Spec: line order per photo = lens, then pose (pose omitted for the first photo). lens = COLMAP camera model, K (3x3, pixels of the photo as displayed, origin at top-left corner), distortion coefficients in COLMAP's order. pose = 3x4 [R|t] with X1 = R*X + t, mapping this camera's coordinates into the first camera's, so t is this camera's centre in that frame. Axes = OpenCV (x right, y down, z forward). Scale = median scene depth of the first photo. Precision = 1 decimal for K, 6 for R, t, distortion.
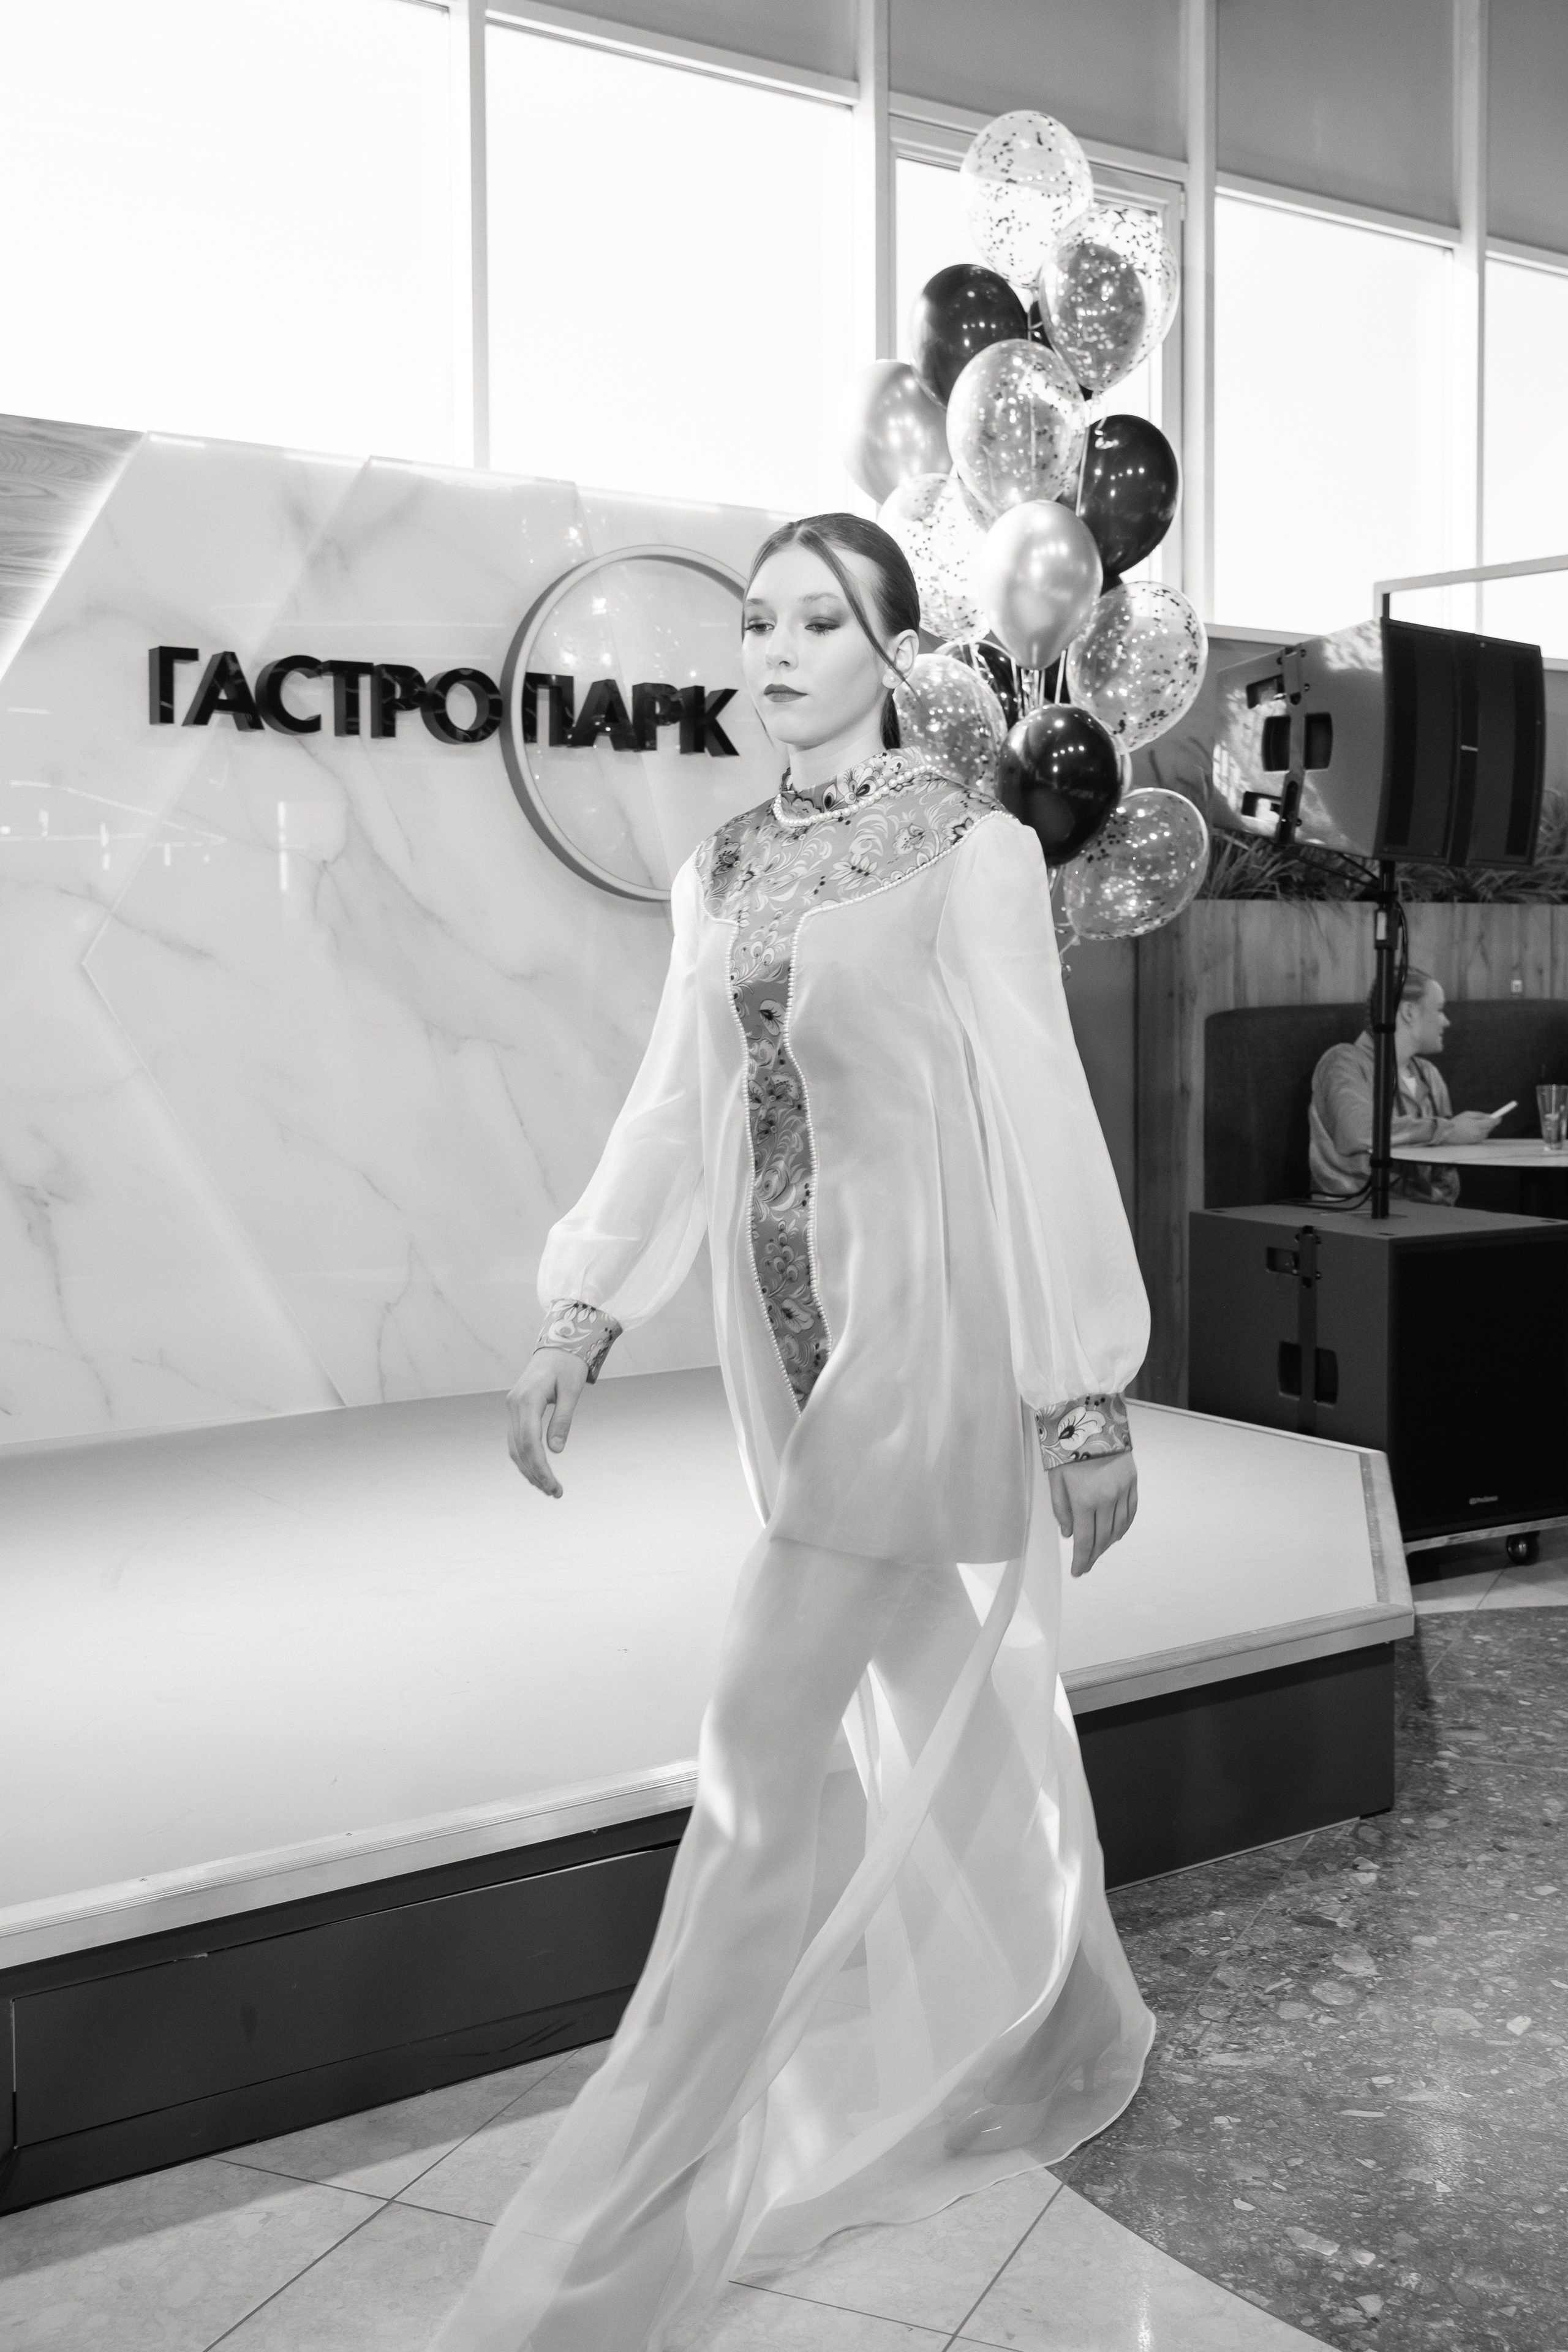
lens RADIAL K [[2418.2, 0, 868.6], [0, 2418.2, 1067.2], [0, 0, 1]] dist [-0.013227, 0.029027]
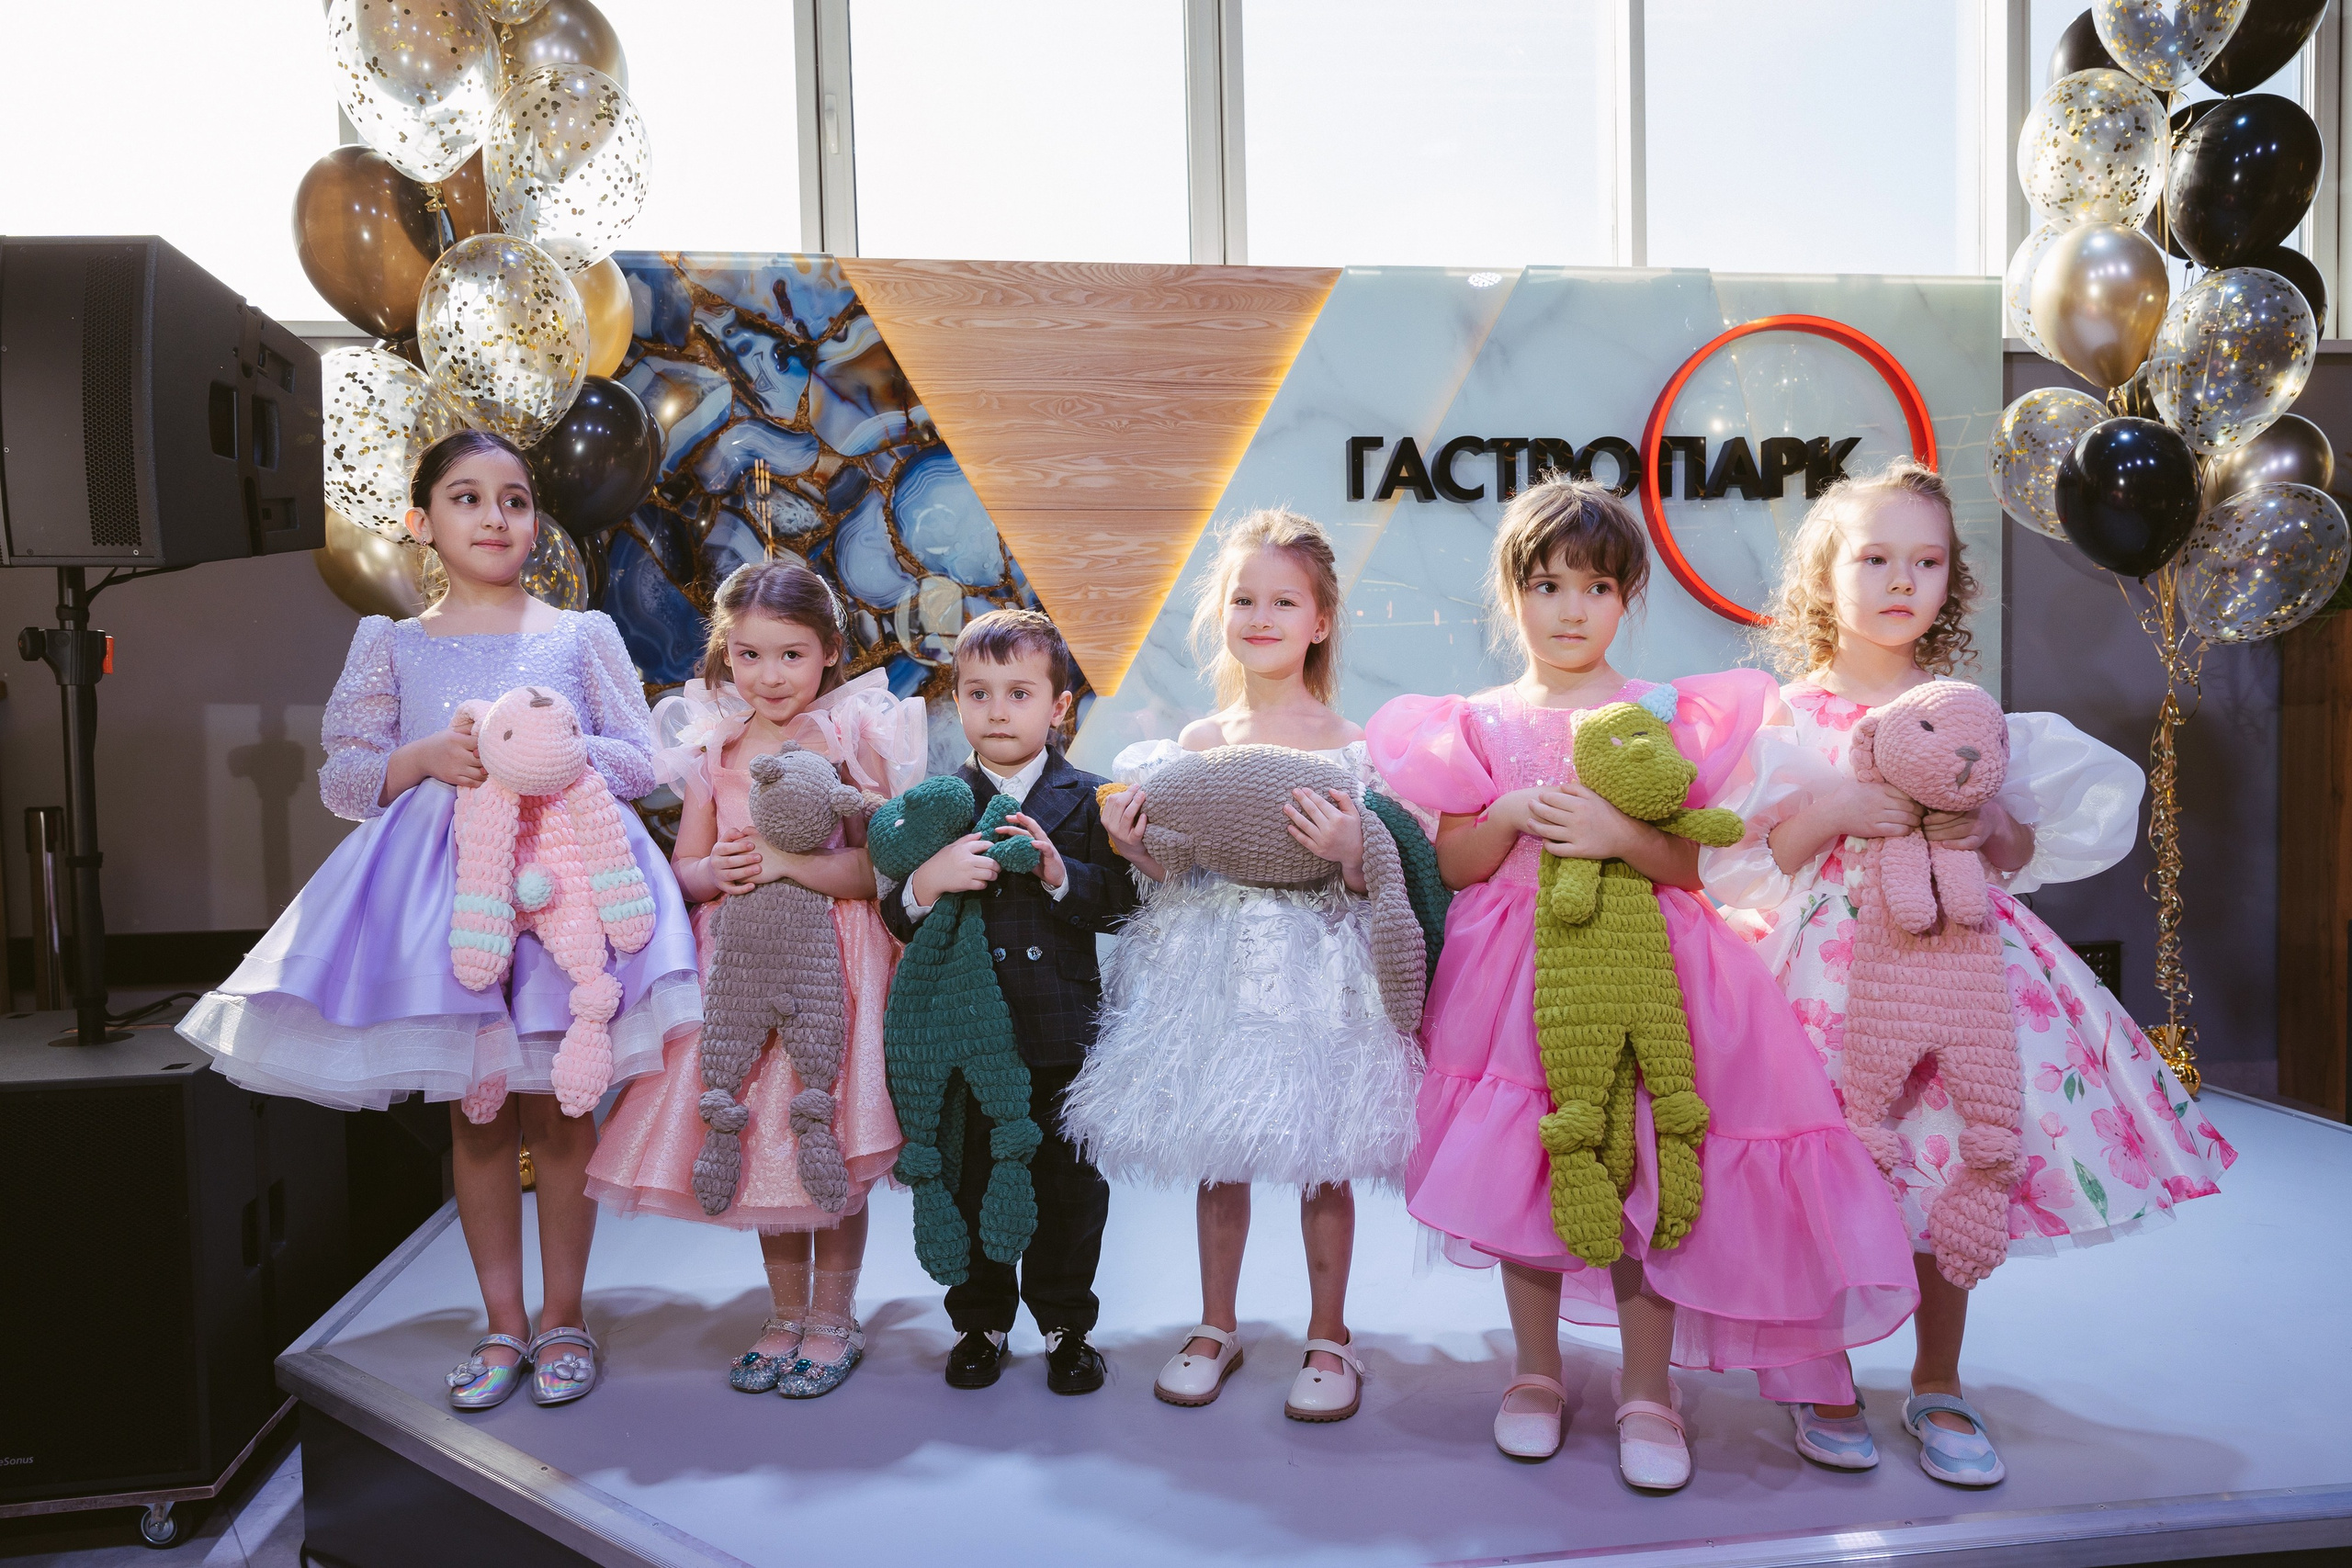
lens RADIAL K [[1584.0, 0, 1192.0], [0, 1584.0, 818.4], [0, 0, 1]] dist [-0.006953, -0.002289]
pose [[0.885839, 0.011529, -0.463849, 0.015217], [0.000381, 0.999673, 0.025574, 0.002443], [0.463992, -0.022831, 0.885545, 0.216312]]
